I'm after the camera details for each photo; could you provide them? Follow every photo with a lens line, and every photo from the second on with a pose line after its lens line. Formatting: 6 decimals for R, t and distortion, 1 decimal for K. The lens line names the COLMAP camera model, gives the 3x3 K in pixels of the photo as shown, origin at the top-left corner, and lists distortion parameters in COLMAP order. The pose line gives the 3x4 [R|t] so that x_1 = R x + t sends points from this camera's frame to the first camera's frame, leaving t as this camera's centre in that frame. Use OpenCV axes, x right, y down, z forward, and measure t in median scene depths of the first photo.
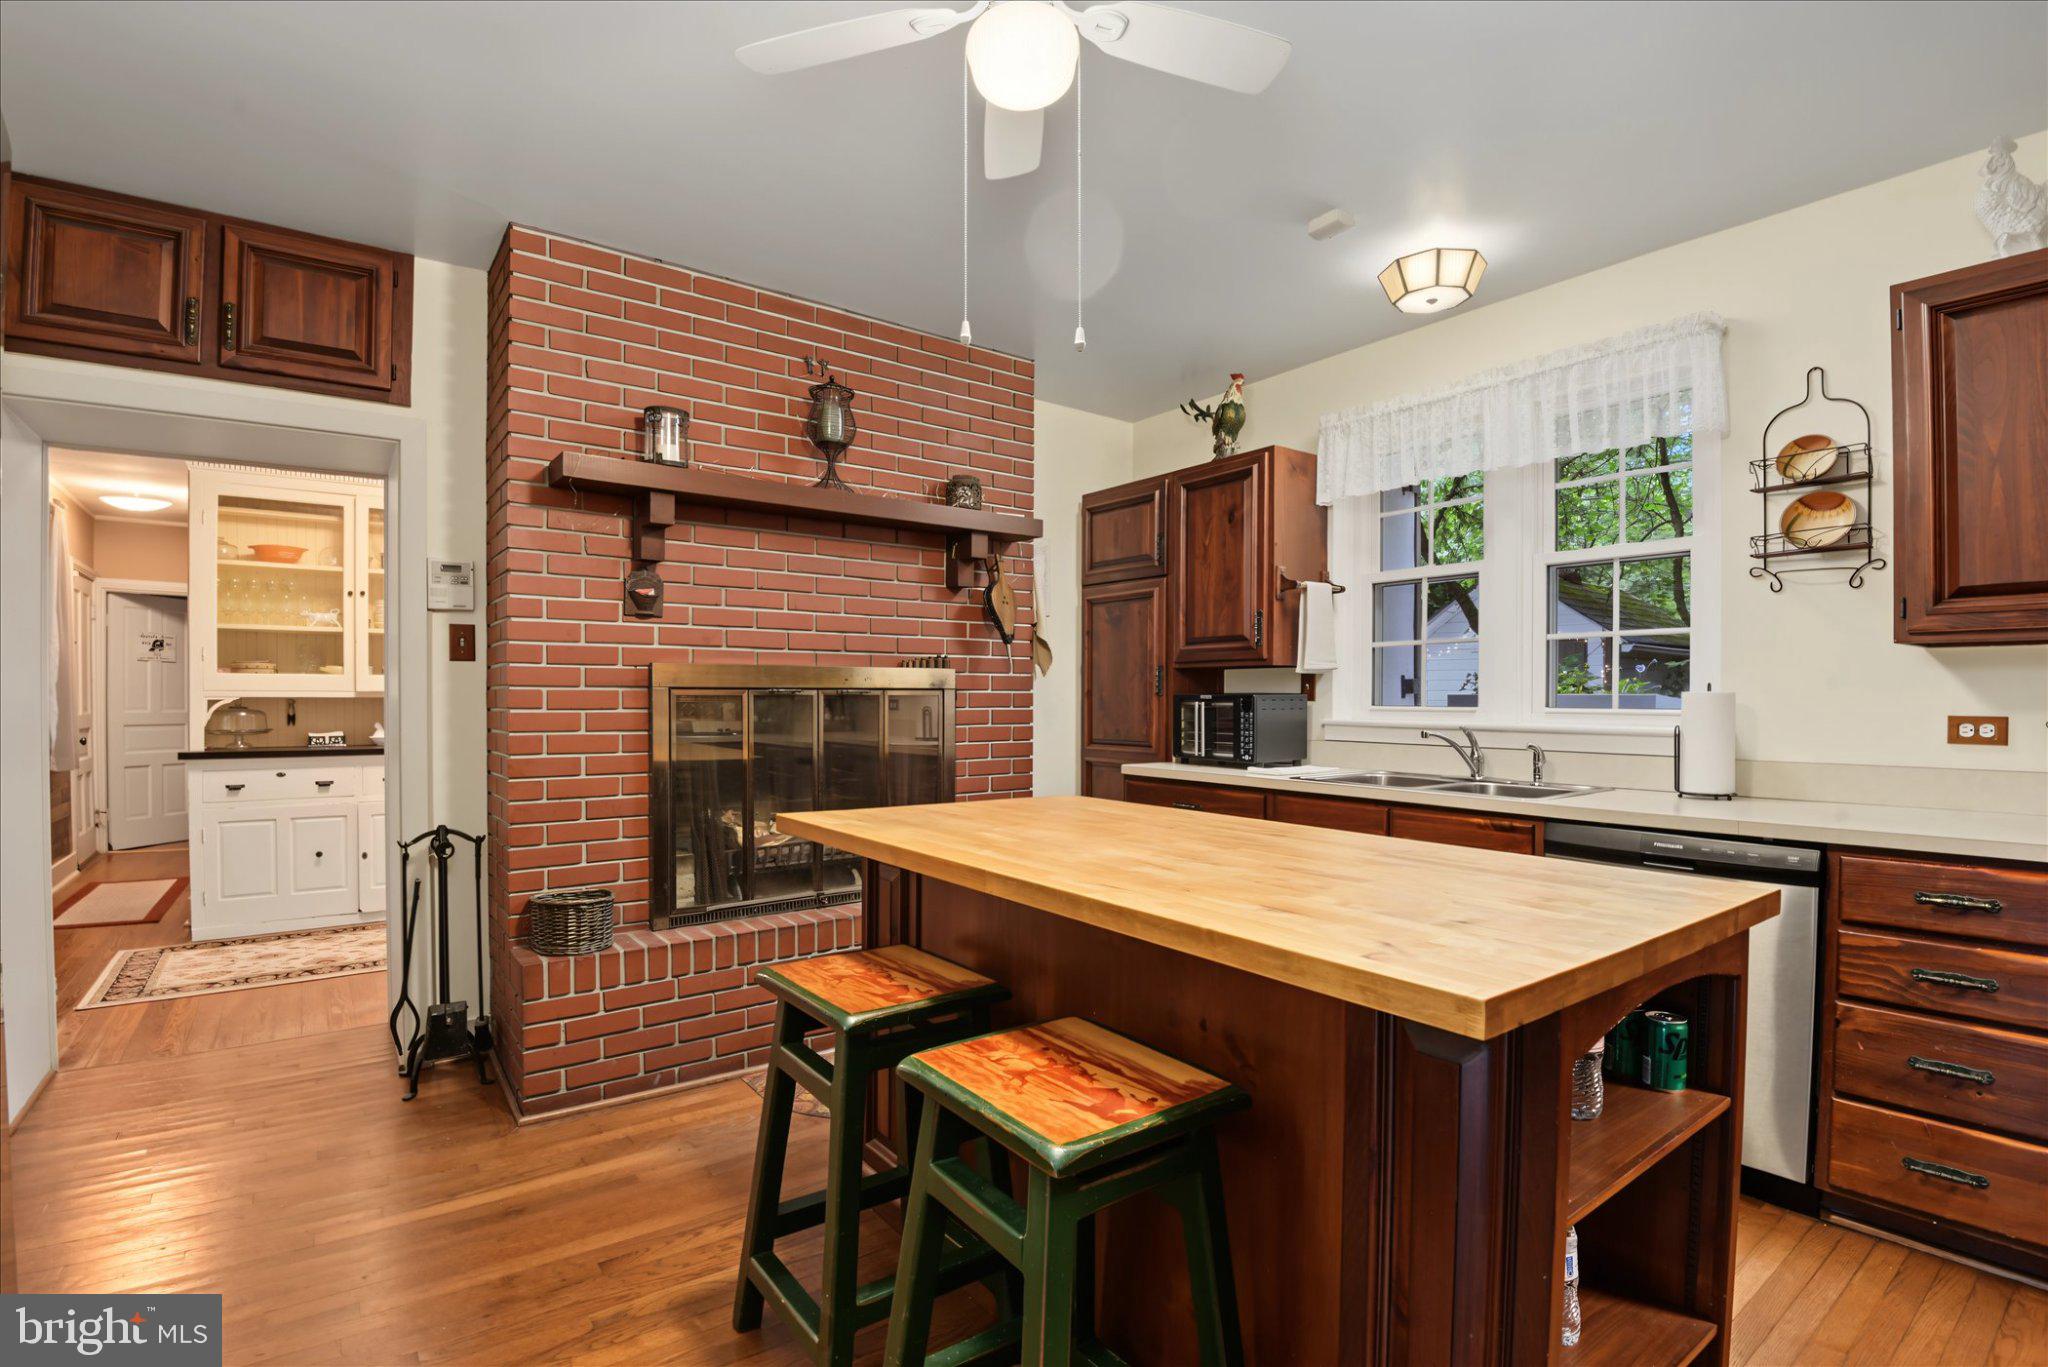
lens RADIAL K [[950.5, 0, 1024.0], [0, 950.5, 683.5], [0, 0, 1]] dist [-0.000656, -0.000098]
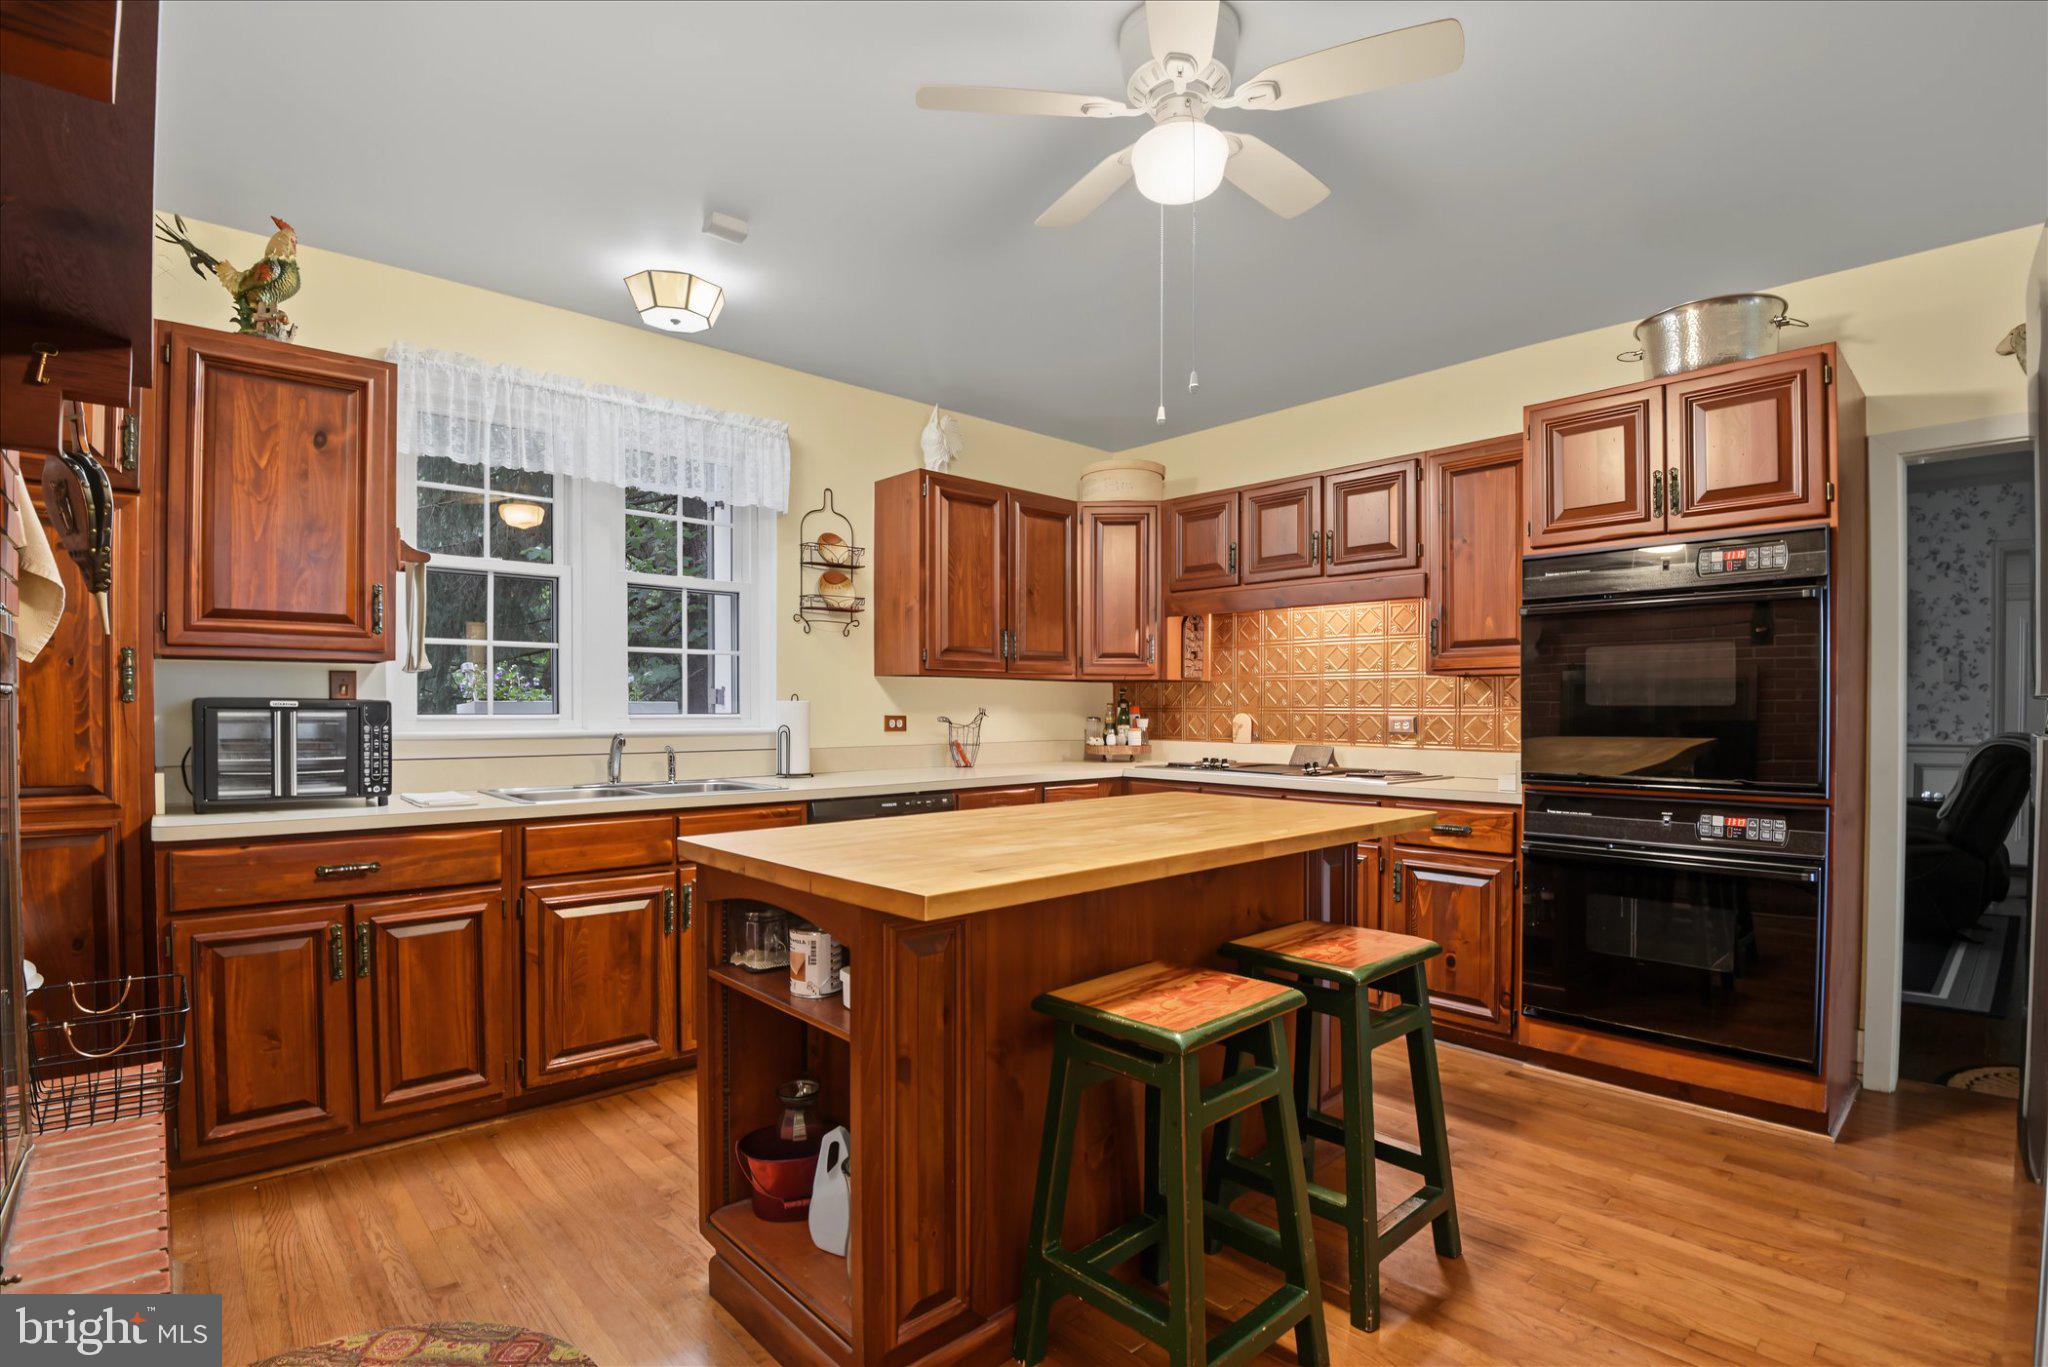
lens RADIAL K [[972.1, 0, 1021.4], [0, 972.1, 710.9], [0, 0, 1]] dist [-0.068131, -0.000017]
pose [[-0.105838, -0.005879, 0.994366, -0.764567], [-0.016797, 0.999850, 0.004124, 0.012896], [-0.994241, -0.016266, -0.105921, 0.865125]]
